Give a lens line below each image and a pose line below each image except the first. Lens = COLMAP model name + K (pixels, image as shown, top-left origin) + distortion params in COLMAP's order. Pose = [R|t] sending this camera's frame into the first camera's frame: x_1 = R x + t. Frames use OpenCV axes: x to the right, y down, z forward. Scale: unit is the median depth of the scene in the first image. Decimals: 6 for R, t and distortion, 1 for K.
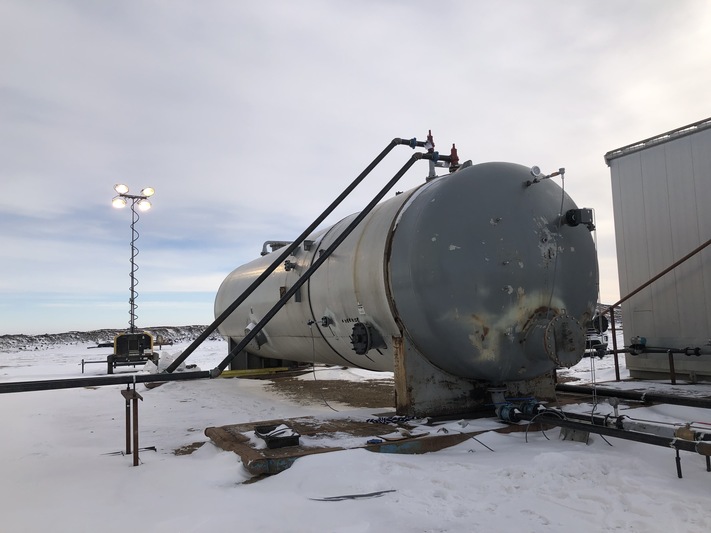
lens RADIAL K [[622.9, 0, 359.0], [0, 622.9, 265.3], [0, 0, 1]] dist [0.094560, -0.174054]
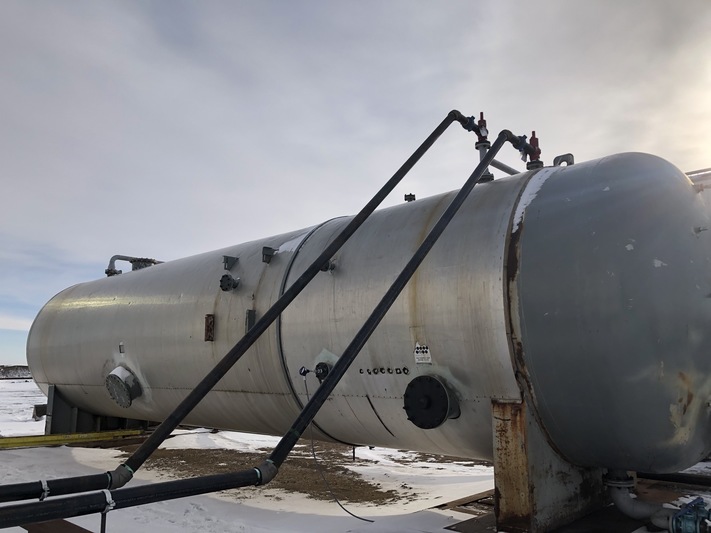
lens RADIAL K [[622.9, 0, 359.0], [0, 622.9, 265.3], [0, 0, 1]] dist [0.094560, -0.174054]
pose [[0.933211, 0.095537, 0.346396, -0.305587], [-0.068272, 0.993589, -0.090105, 0.044567], [-0.352784, 0.060437, 0.933751, 0.447445]]
